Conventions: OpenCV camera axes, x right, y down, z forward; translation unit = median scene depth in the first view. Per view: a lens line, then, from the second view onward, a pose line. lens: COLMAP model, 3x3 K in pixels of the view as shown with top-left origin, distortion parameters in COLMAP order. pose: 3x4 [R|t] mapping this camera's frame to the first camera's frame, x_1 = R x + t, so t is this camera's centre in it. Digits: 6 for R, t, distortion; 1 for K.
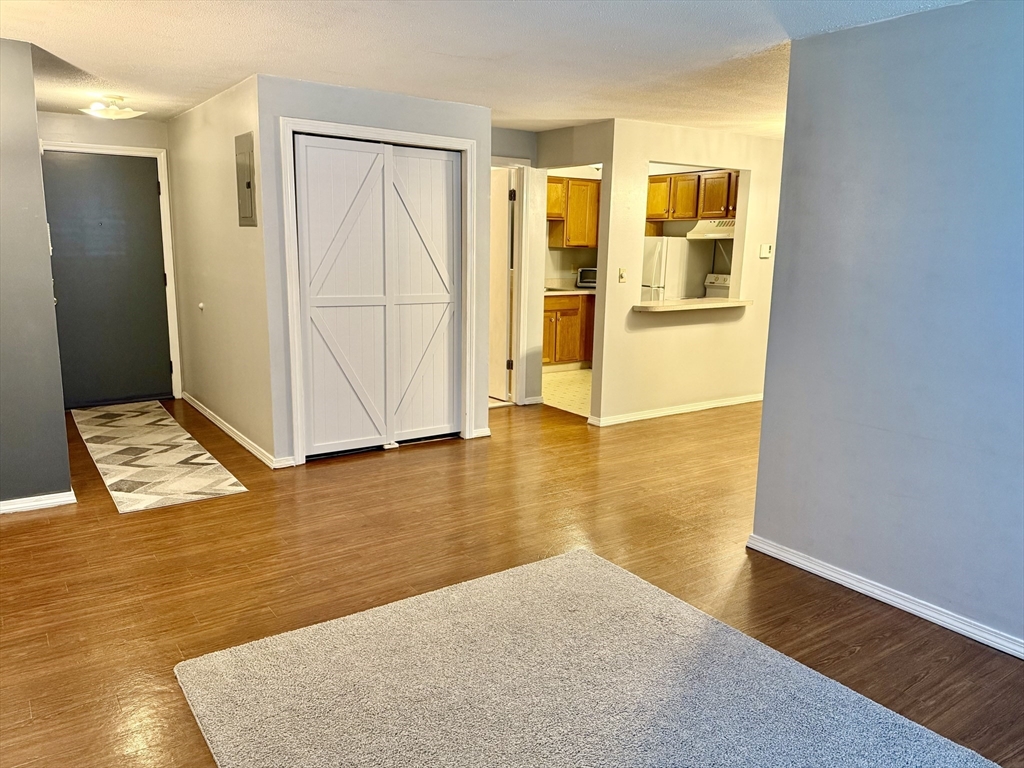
lens RADIAL K [[773.0, 0, 500.1], [0, 773.0, 415.5], [0, 0, 1]] dist [0.022640, -0.002771]
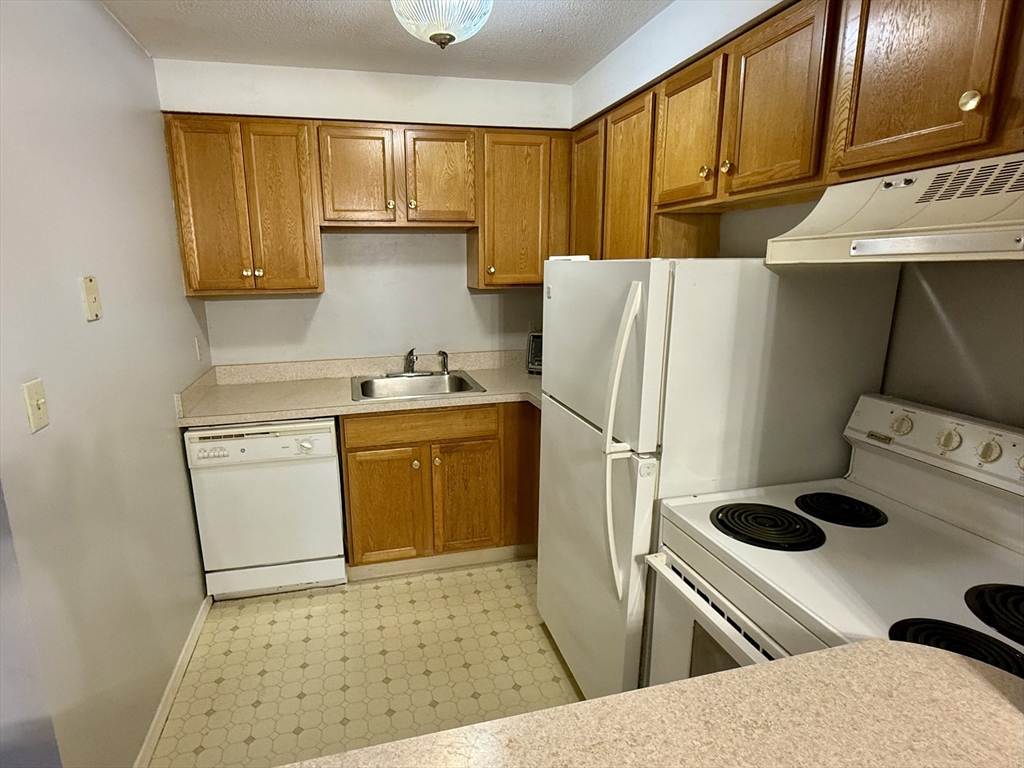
lens RADIAL K [[530.2, 0, 476.9], [0, 530.2, 383.2], [0, 0, 1]] dist [-0.002895, -0.000459]
pose [[0.933920, 0.047067, -0.354370, 0.197260], [-0.047528, 0.998842, 0.007409, -0.170719], [0.354309, 0.009923, 0.935076, 0.739195]]
